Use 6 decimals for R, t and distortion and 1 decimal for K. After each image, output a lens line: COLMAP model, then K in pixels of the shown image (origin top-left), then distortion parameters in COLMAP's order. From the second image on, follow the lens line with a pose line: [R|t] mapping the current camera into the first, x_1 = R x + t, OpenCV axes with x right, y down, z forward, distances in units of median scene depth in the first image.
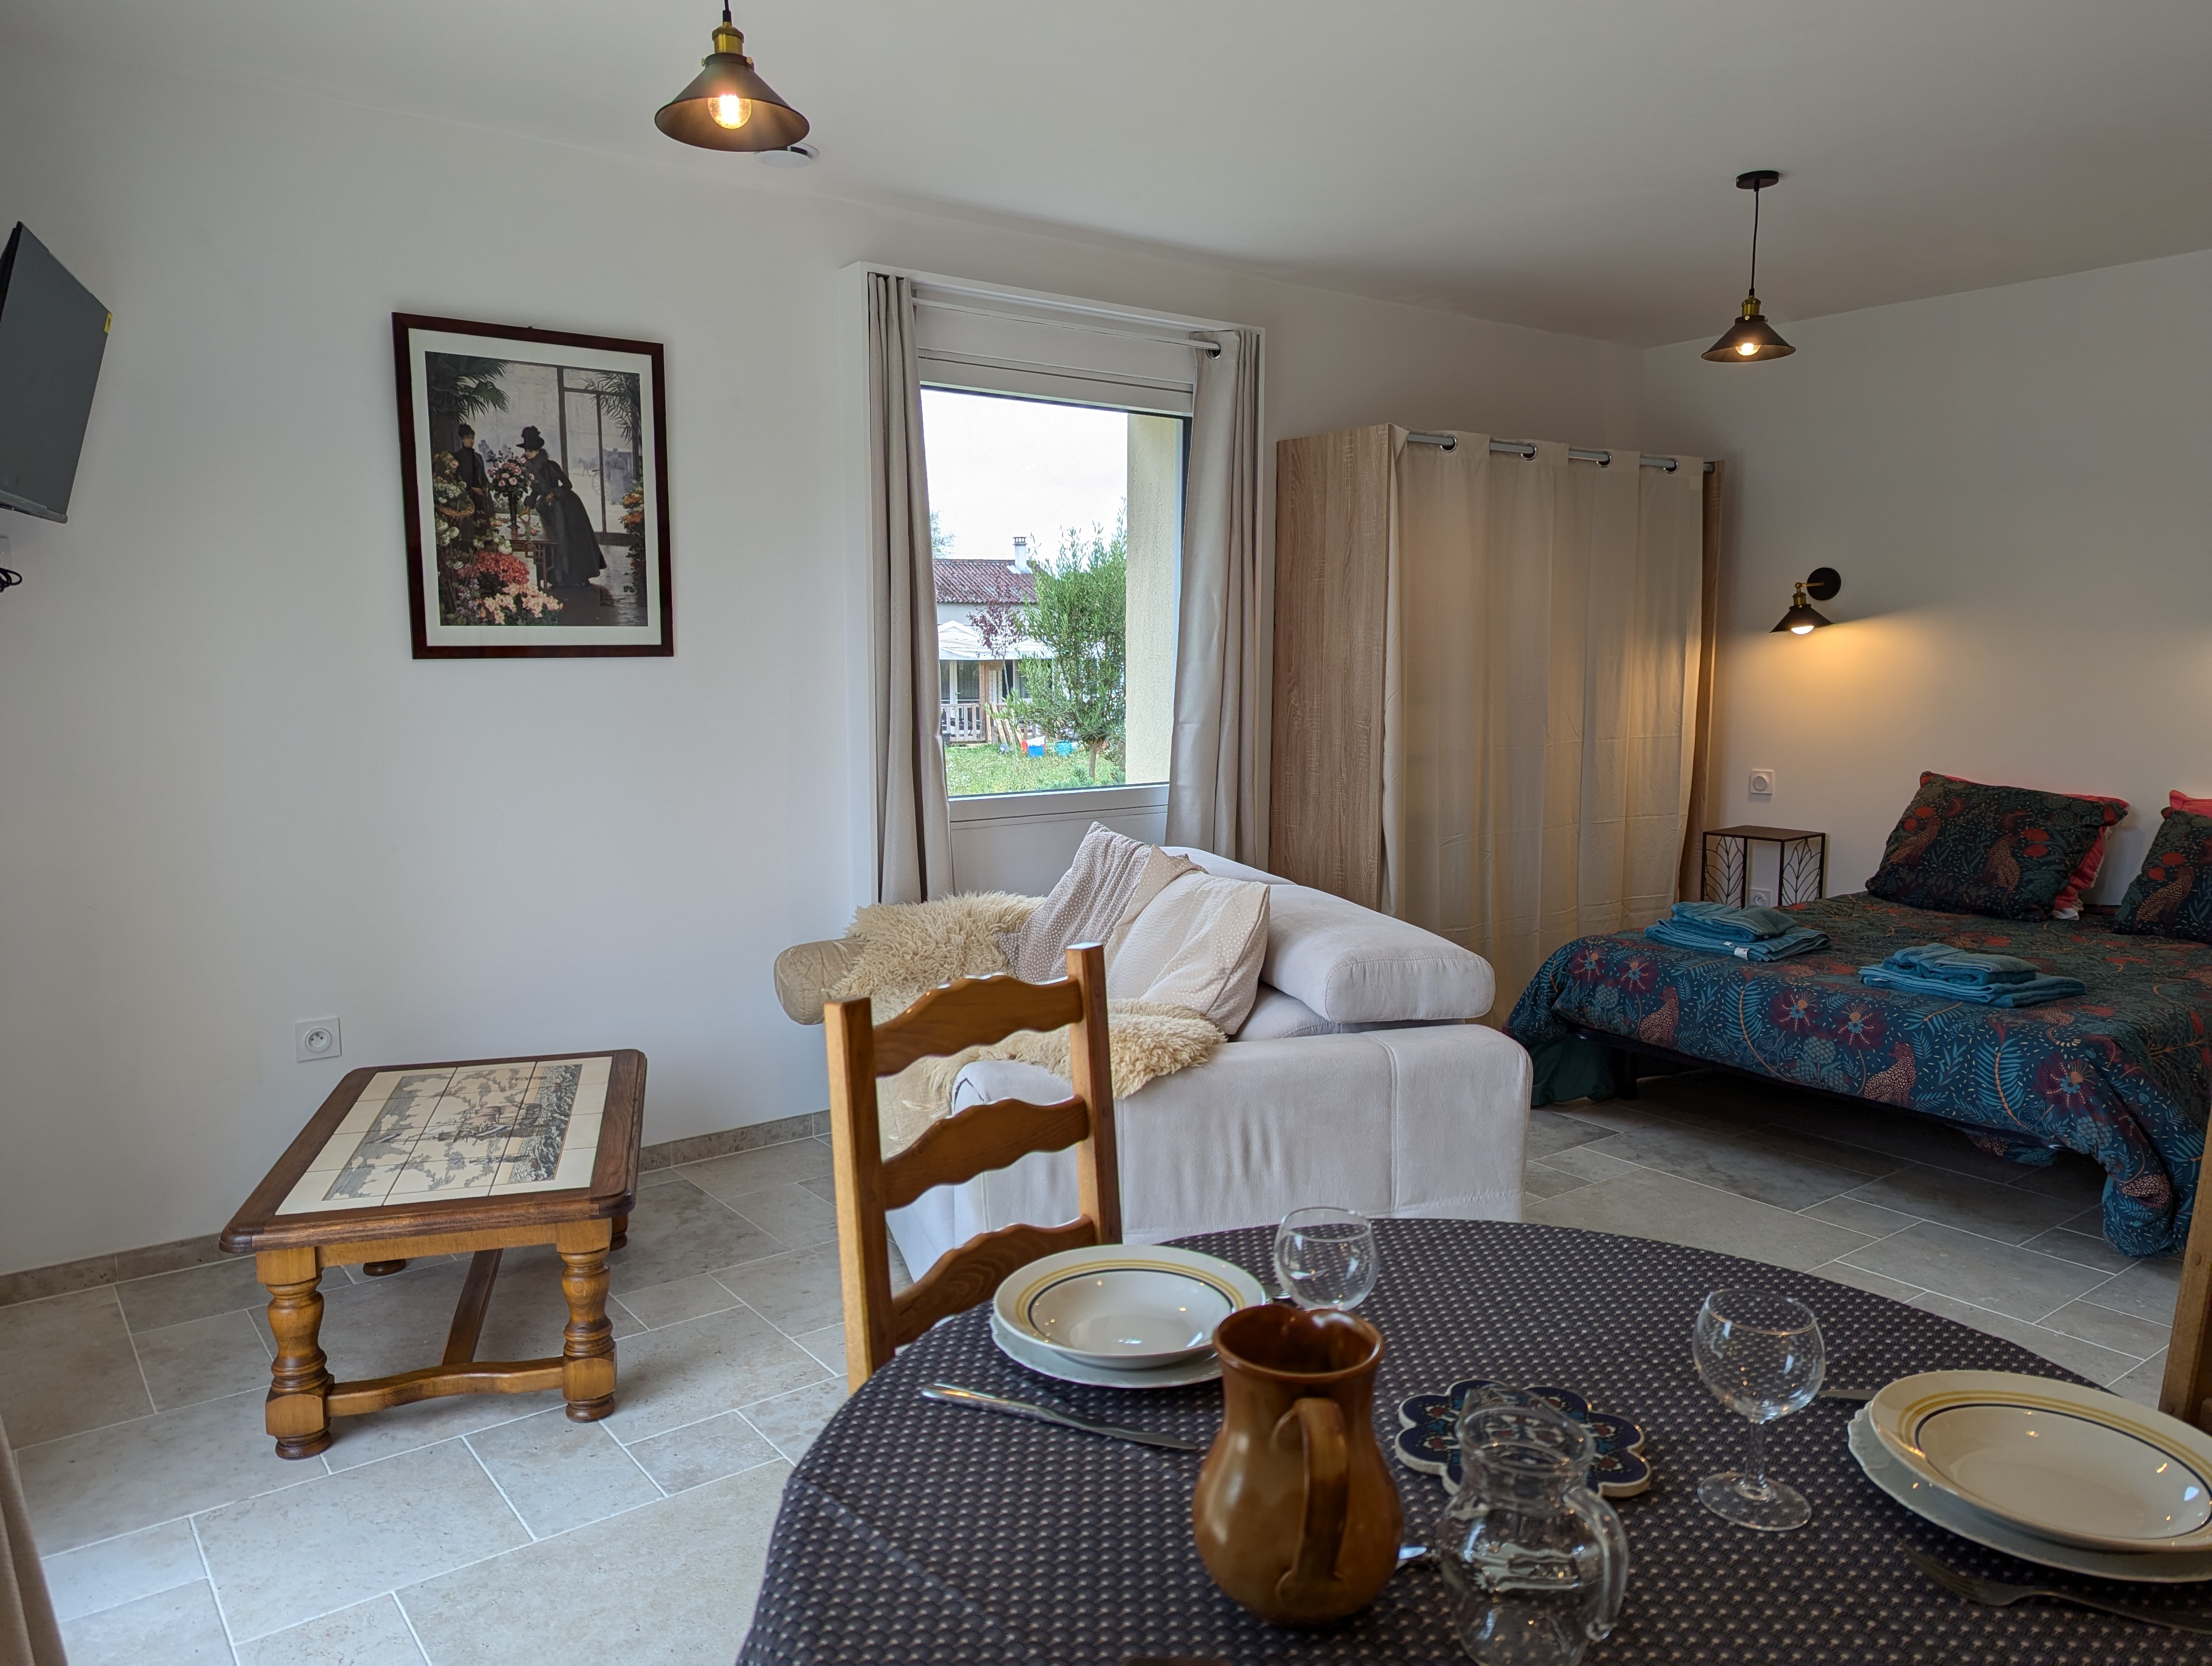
lens RADIAL K [[1565.4, 0, 1111.3], [0, 1565.4, 822.4], [0, 0, 1]] dist [0.080374, -0.085314]
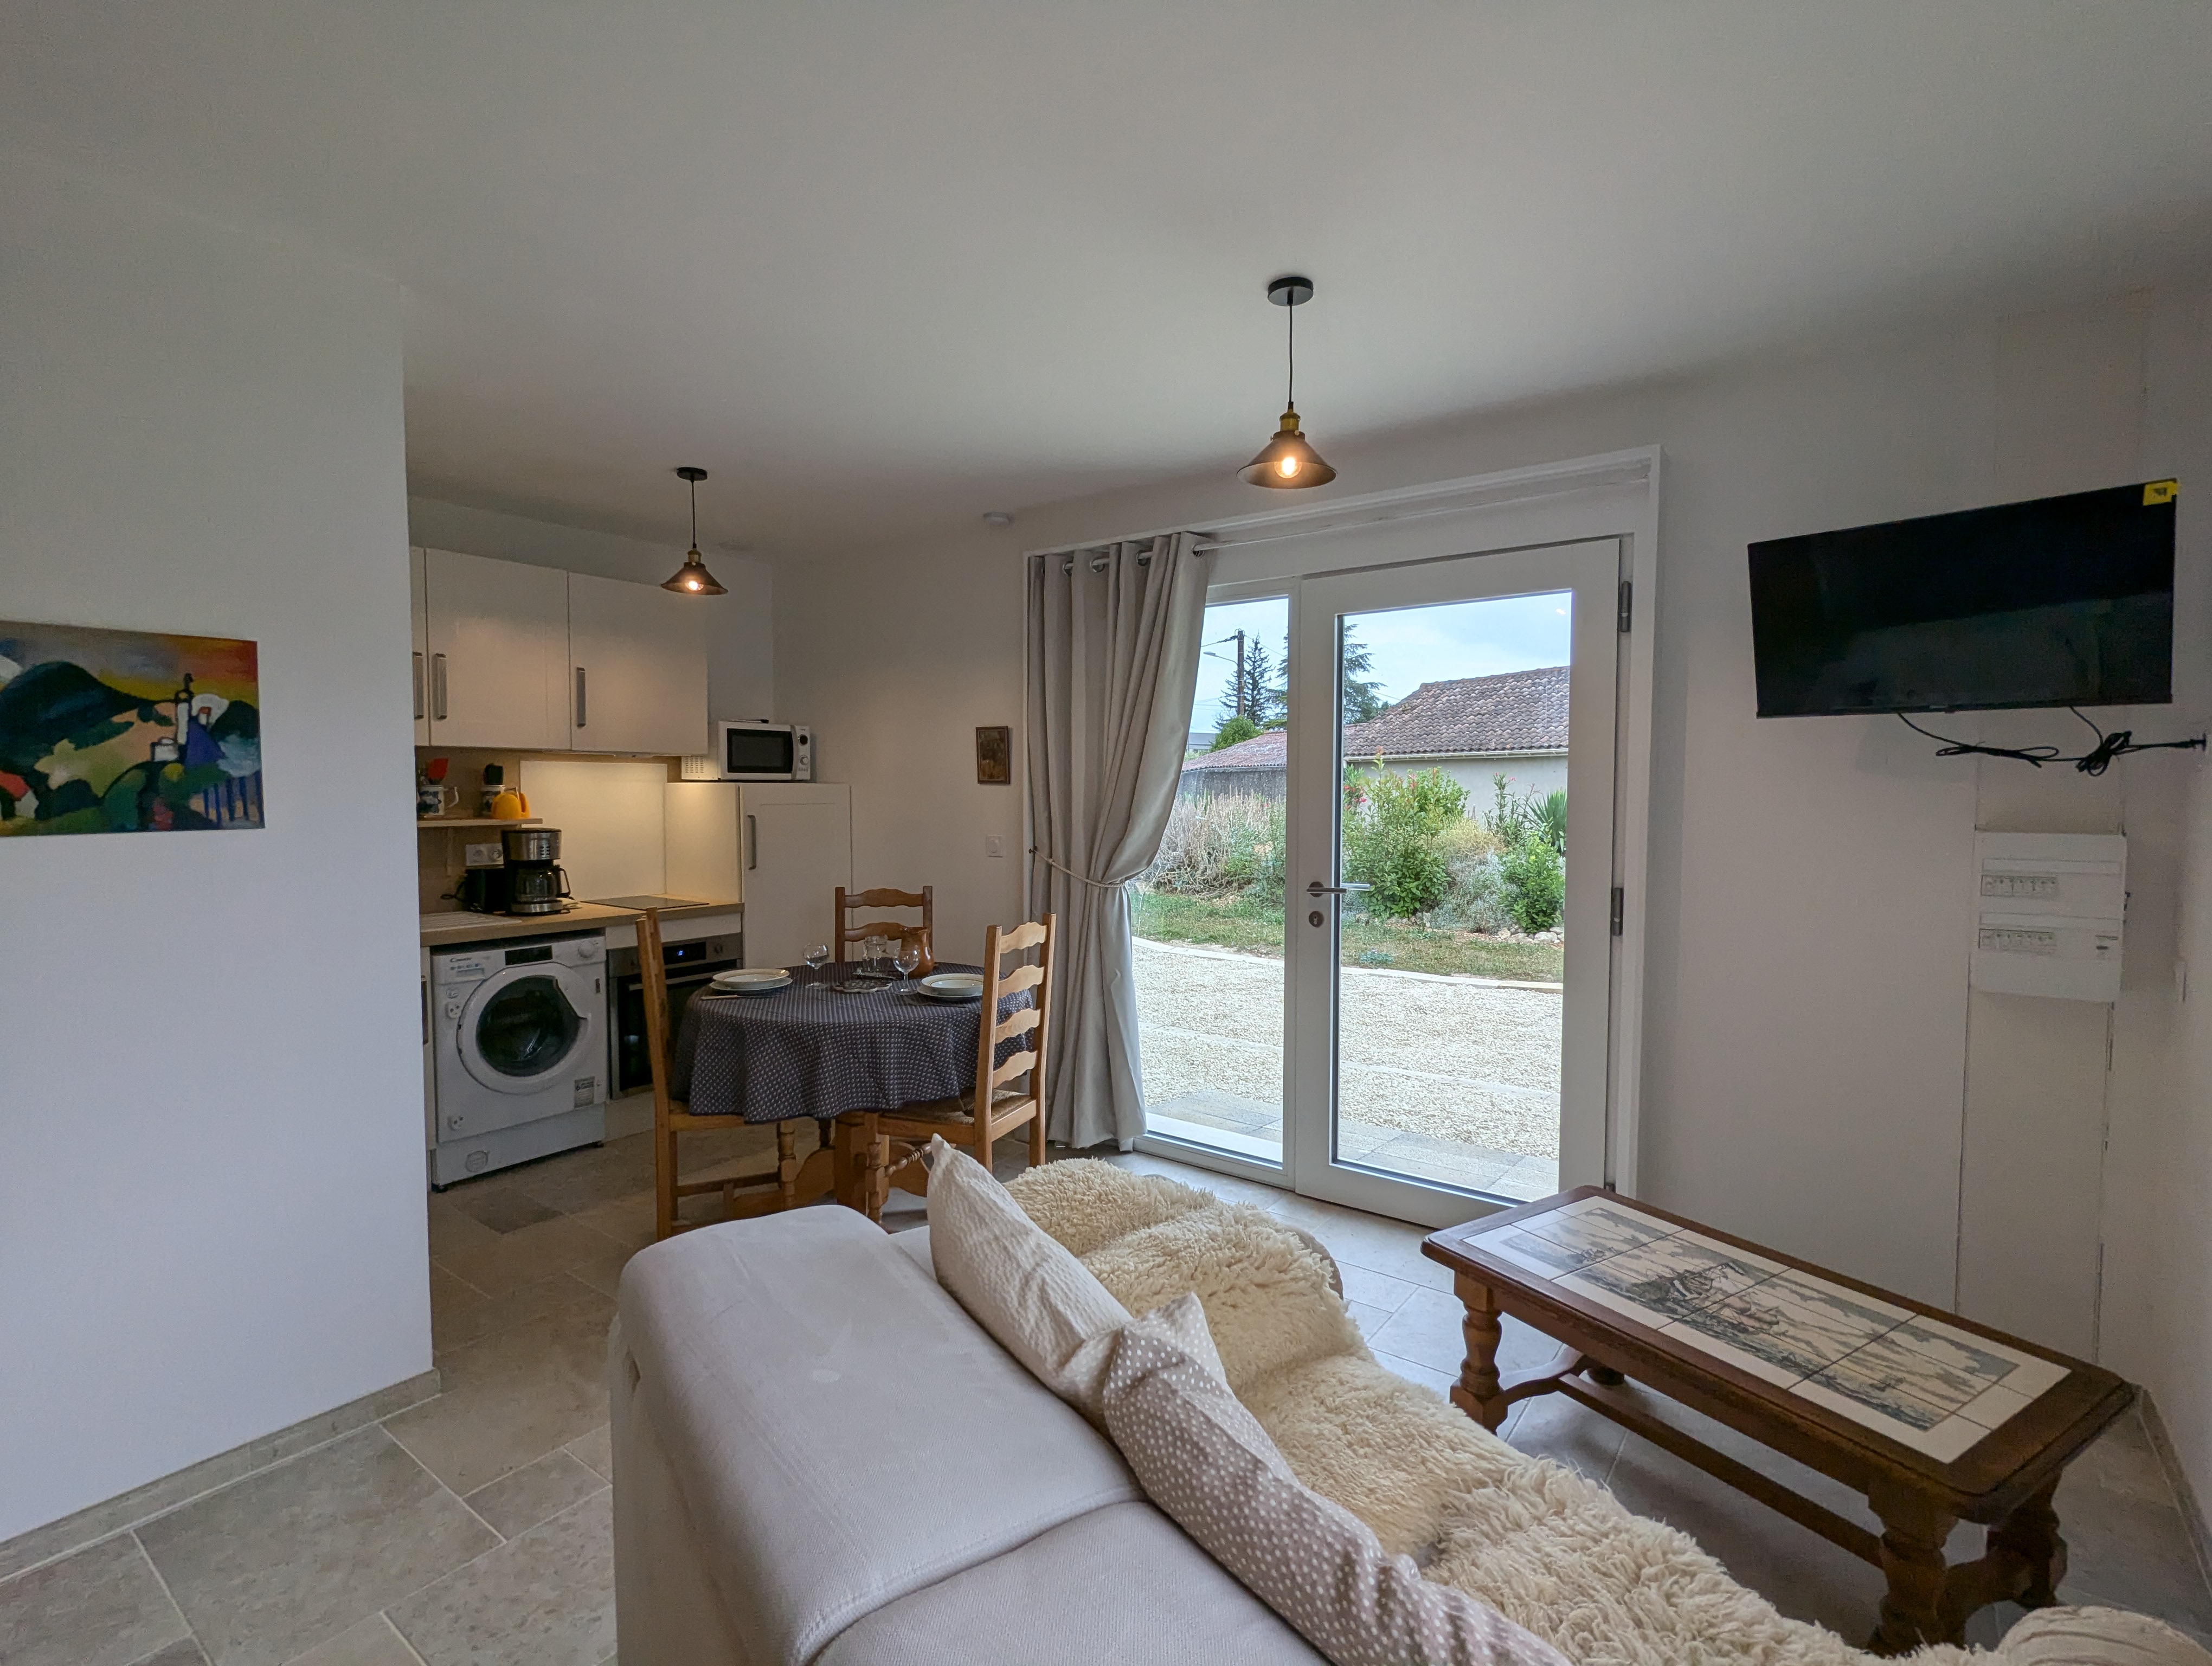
lens RADIAL K [[1049.7, 0, 1107.5], [0, 1049.7, 840.3], [0, 0, 1]] dist [0.000670, -0.000707]
pose [[-0.960371, 0.010970, -0.278510, 0.120806], [-0.035724, 0.986139, 0.162029, -0.147067], [0.276427, 0.165557, -0.946667, 1.145744]]
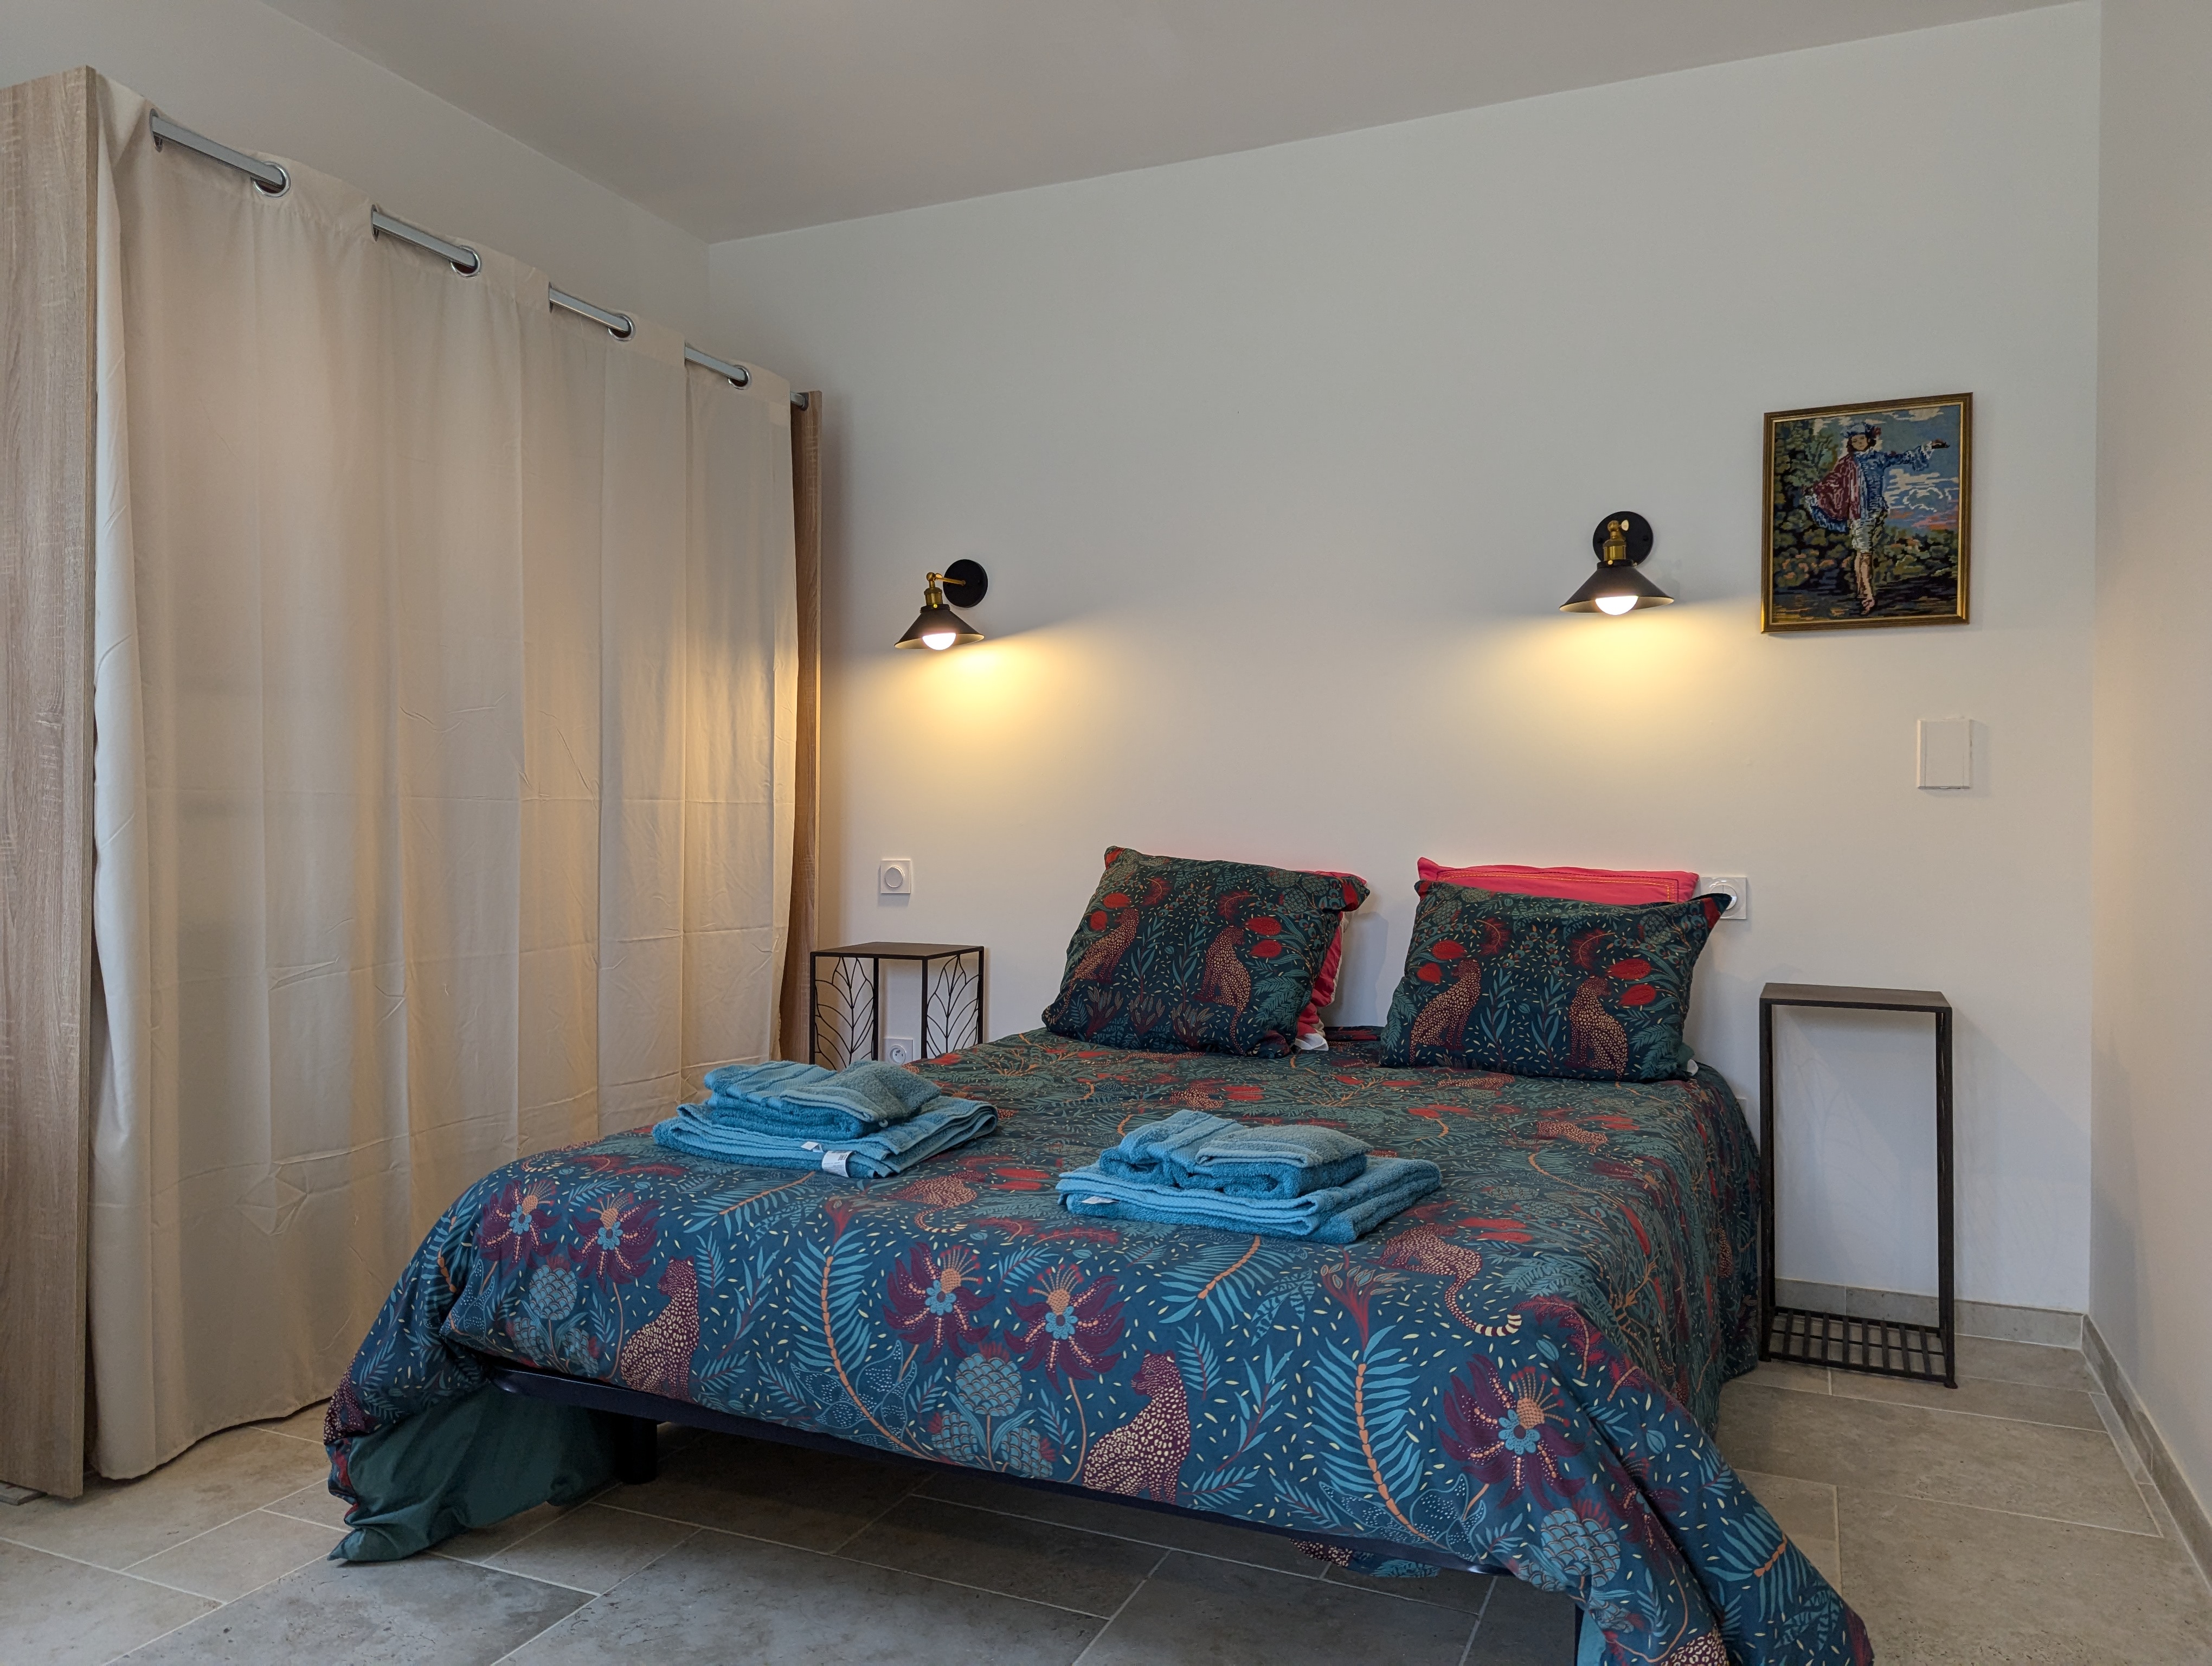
lens RADIAL K [[1565.4, 0, 1111.3], [0, 1565.4, 822.4], [0, 0, 1]] dist [0.080374, -0.085314]
pose [[0.873975, 0.005710, 0.485937, 0.254646], [0.047991, 0.994029, -0.097994, 0.032607], [-0.483596, 0.108966, 0.868483, 0.568769]]
